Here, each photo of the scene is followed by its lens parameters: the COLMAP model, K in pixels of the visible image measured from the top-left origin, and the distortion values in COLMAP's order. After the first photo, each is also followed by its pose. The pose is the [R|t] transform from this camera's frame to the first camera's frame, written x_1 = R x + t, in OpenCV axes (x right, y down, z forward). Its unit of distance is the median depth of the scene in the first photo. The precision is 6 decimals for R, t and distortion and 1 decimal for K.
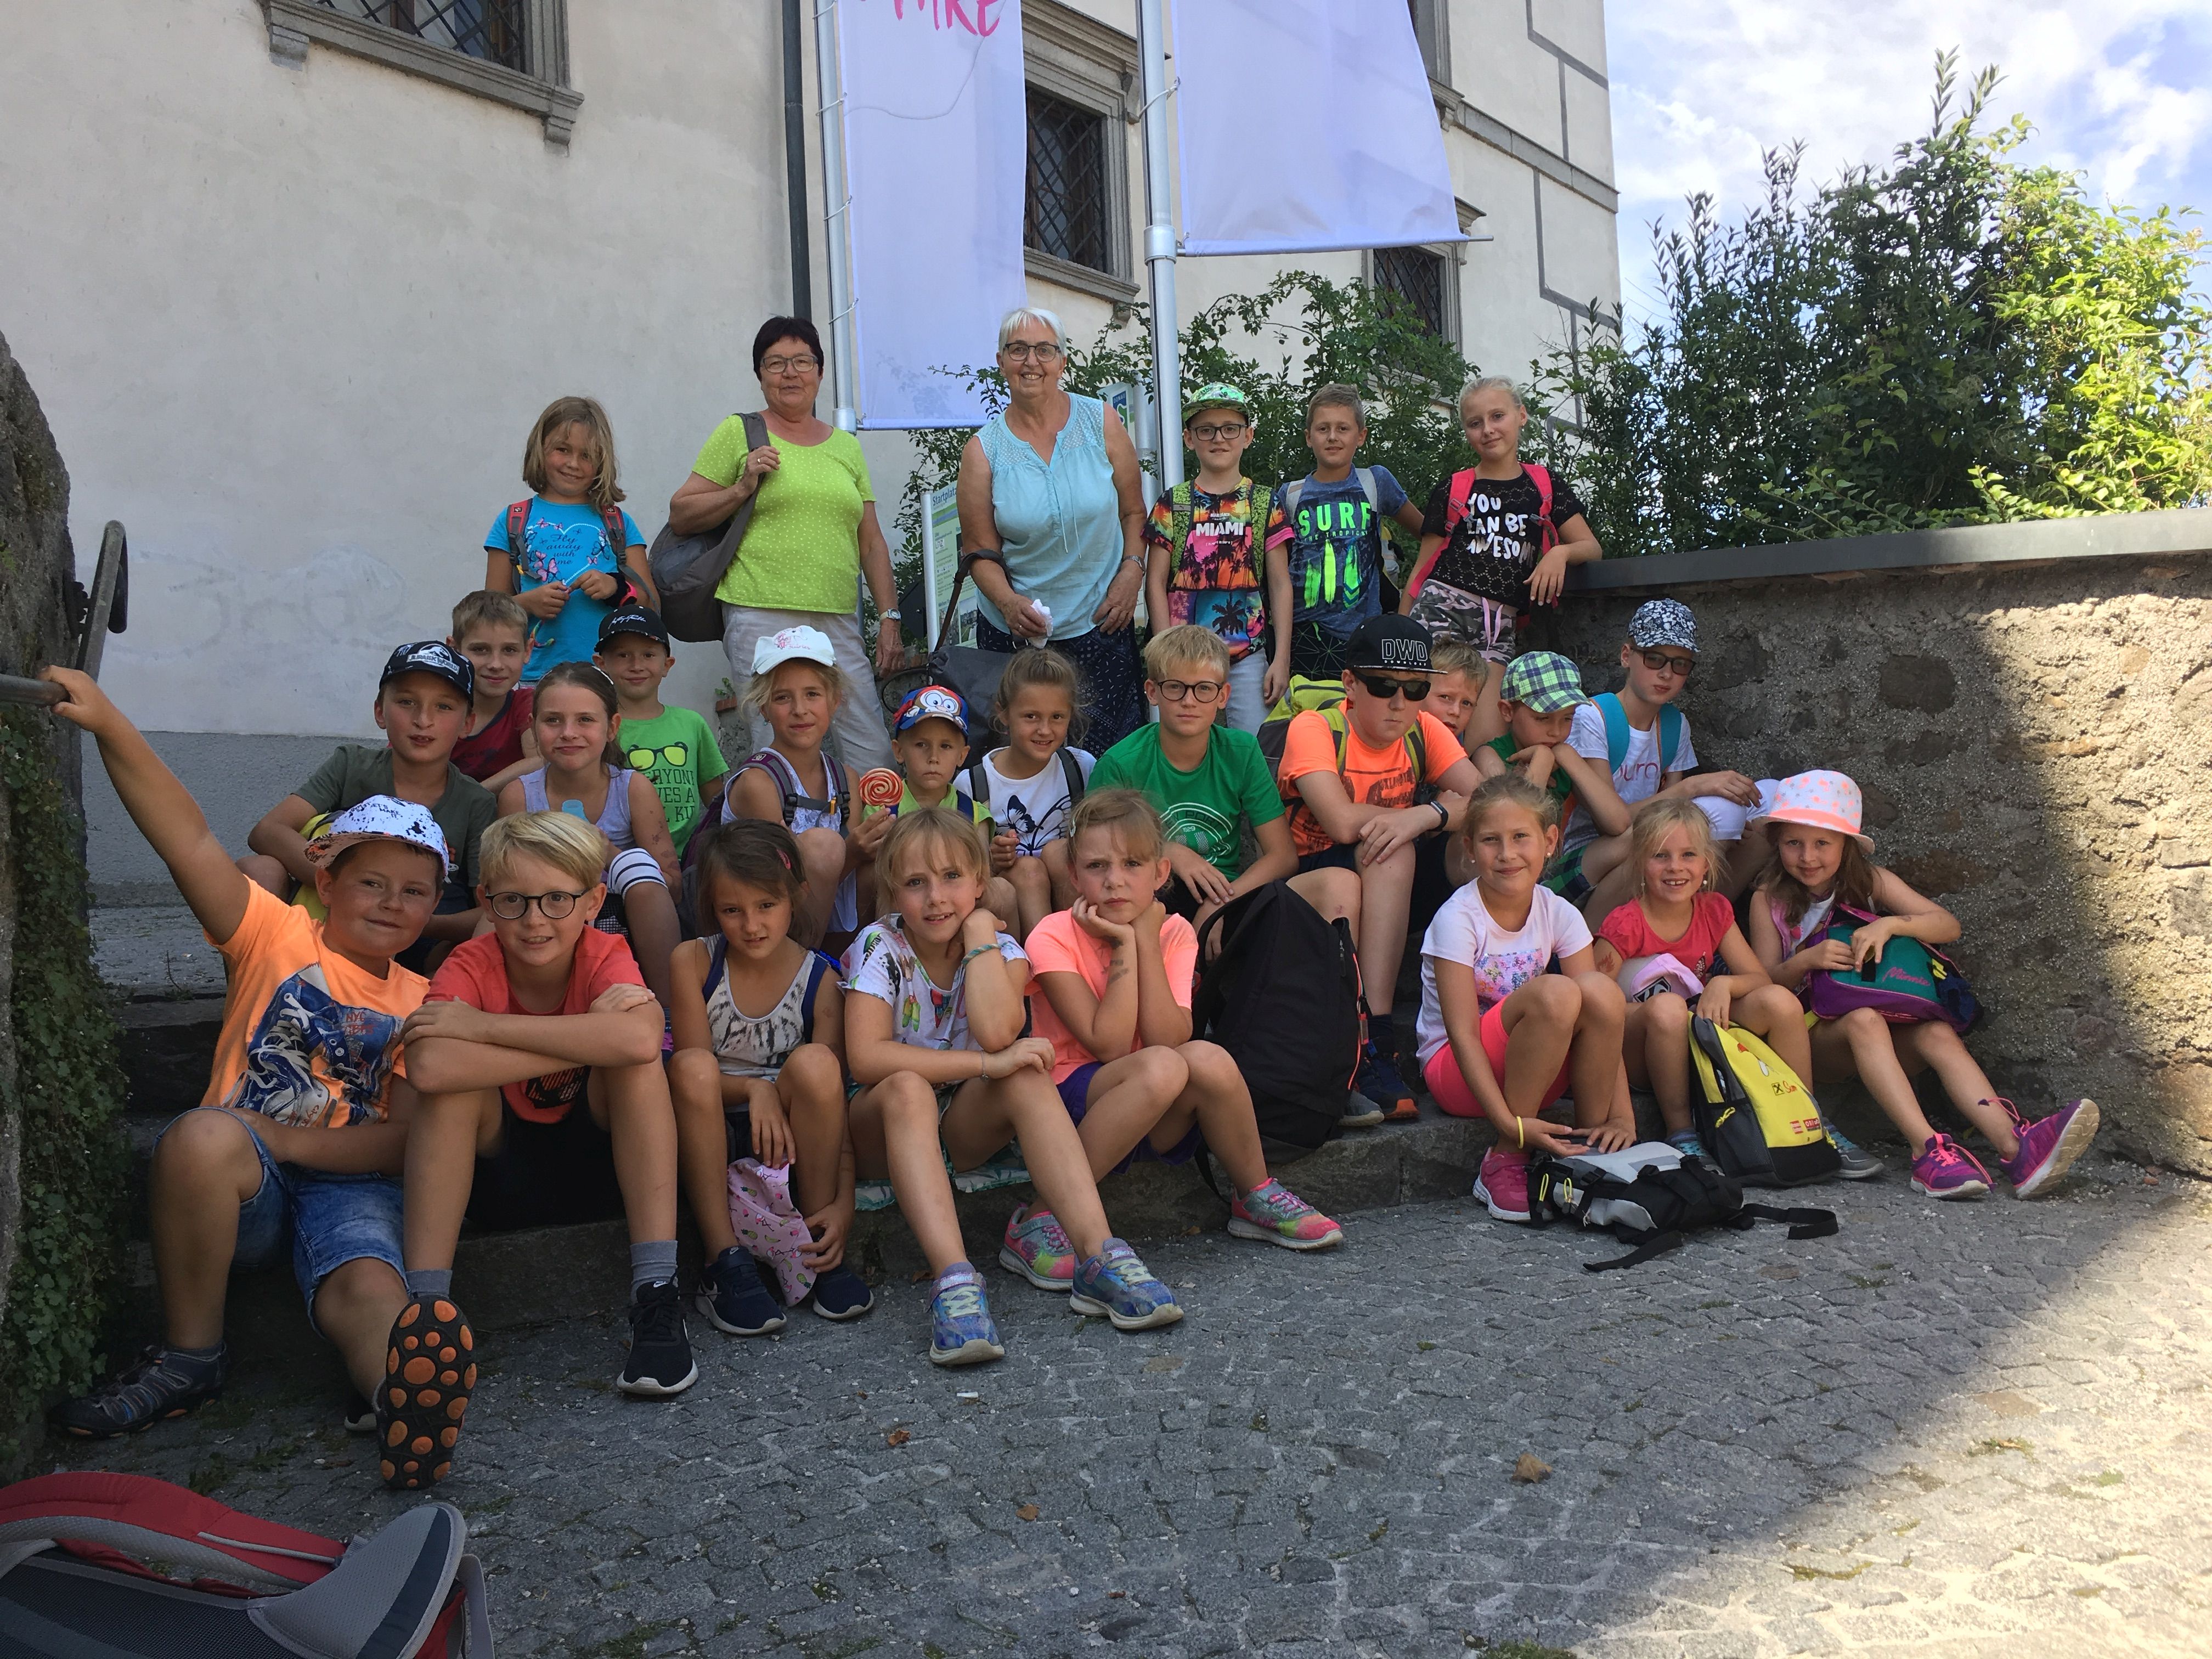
lens RADIAL K [[1882.6, 0, 1114.7], [0, 1882.6, 830.8], [0, 0, 1]] dist [0.092661, -0.133010]
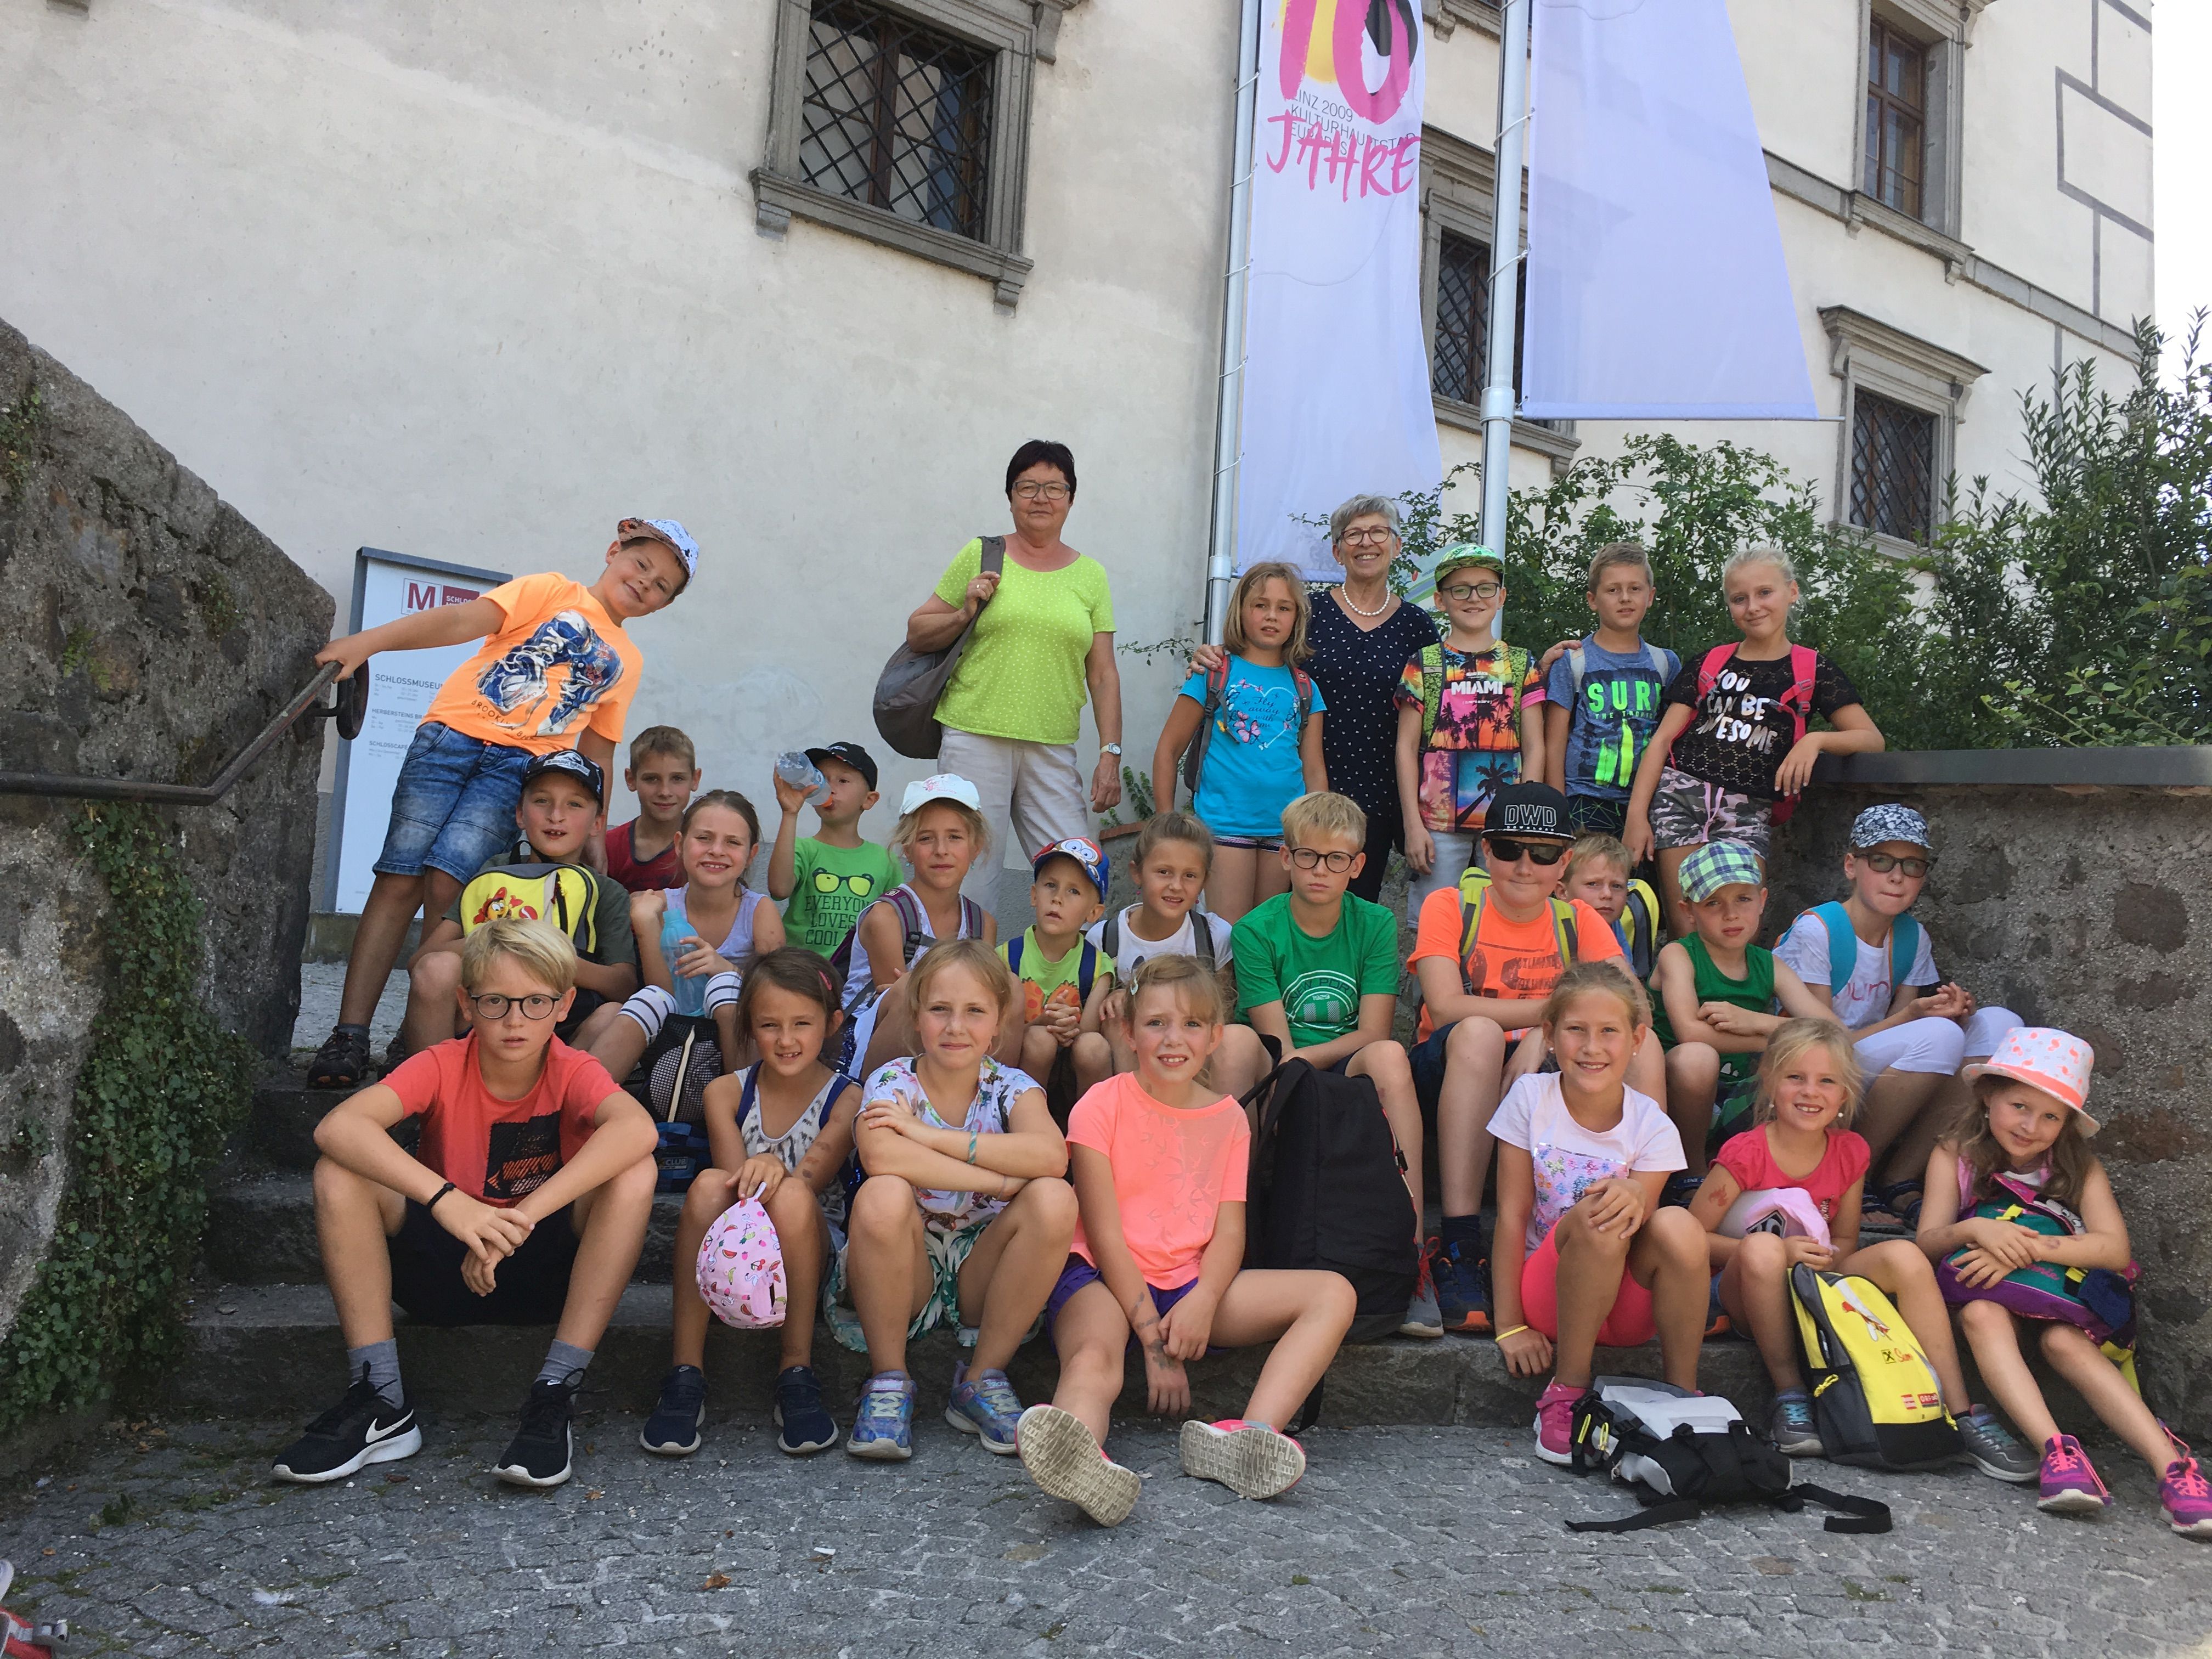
lens RADIAL K [[1882.6, 0, 1114.7], [0, 1882.6, 830.8], [0, 0, 1]] dist [0.092661, -0.133010]
pose [[0.964239, 0.072528, -0.254918, 0.162245], [-0.090715, 0.994049, -0.060310, -0.017895], [0.249027, 0.081279, 0.965080, 0.020924]]
